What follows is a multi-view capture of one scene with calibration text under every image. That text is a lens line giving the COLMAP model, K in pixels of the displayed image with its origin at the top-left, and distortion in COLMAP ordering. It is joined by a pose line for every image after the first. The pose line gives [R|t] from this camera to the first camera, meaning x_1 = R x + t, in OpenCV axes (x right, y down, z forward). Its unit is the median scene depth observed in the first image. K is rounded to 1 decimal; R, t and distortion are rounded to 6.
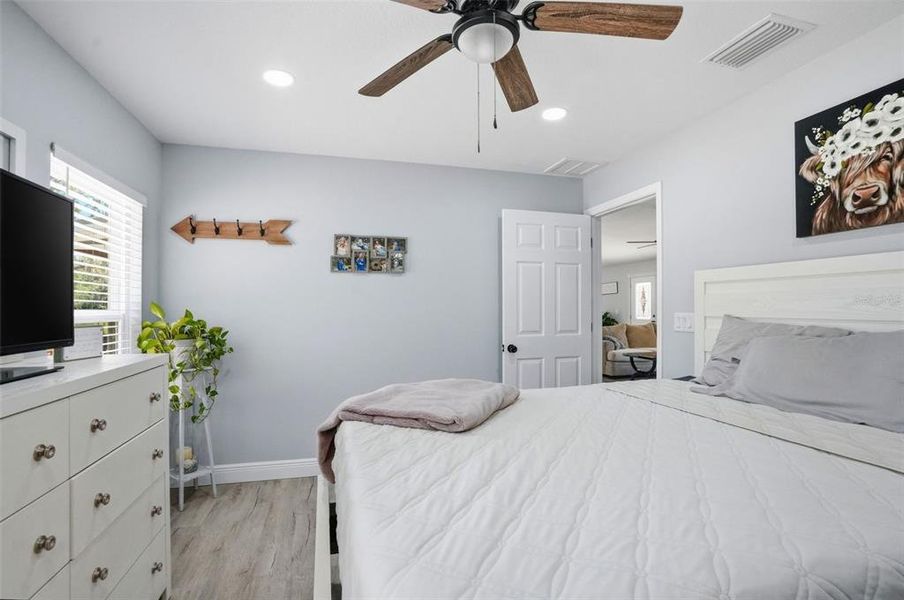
lens RADIAL K [[423.8, 0, 451.6], [0, 423.8, 298.2], [0, 0, 1]] dist [-0.076588, 0.030035]
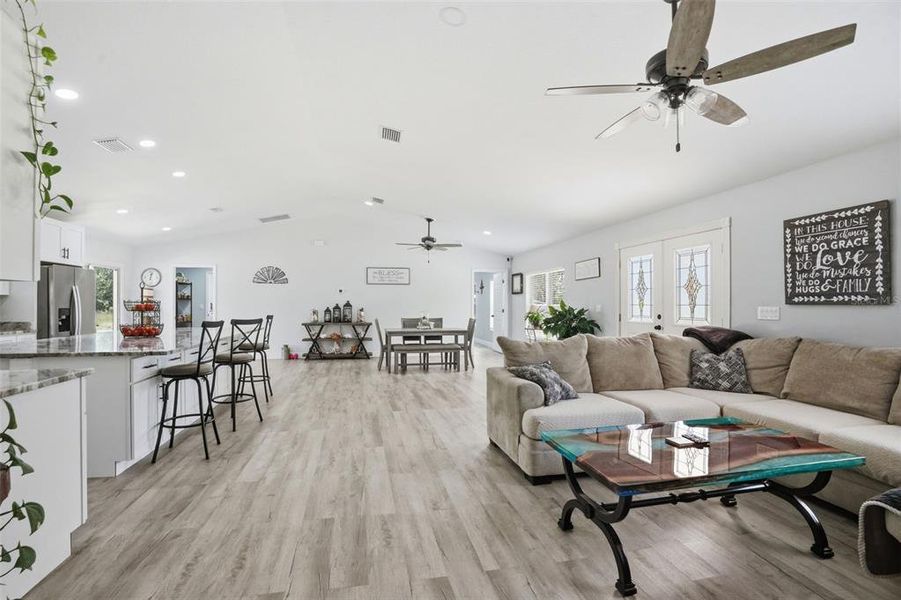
lens RADIAL K [[420.5, 0, 450.5], [0, 420.5, 300.0], [0, 0, 1]] dist [-0.061824, 0.027872]
pose [[0.998506, -0.002167, -0.054606, 0.290433], [0.003056, 0.999864, 0.016200, 0.013504], [0.054563, -0.016343, 0.998377, 0.536132]]
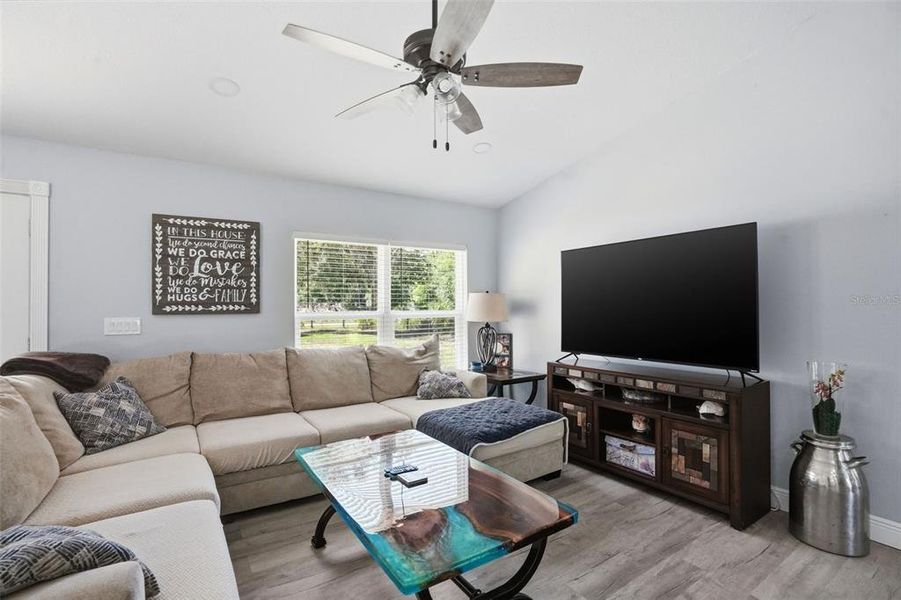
lens RADIAL K [[422.4, 0, 450.1], [0, 422.4, 298.2], [0, 0, 1]] dist [-0.076588, 0.030035]
pose [[-0.307228, 0.012728, 0.951551, 0.200358], [-0.021734, 0.999556, -0.020387, 0.013501], [-0.951388, -0.026944, -0.306815, 0.839675]]
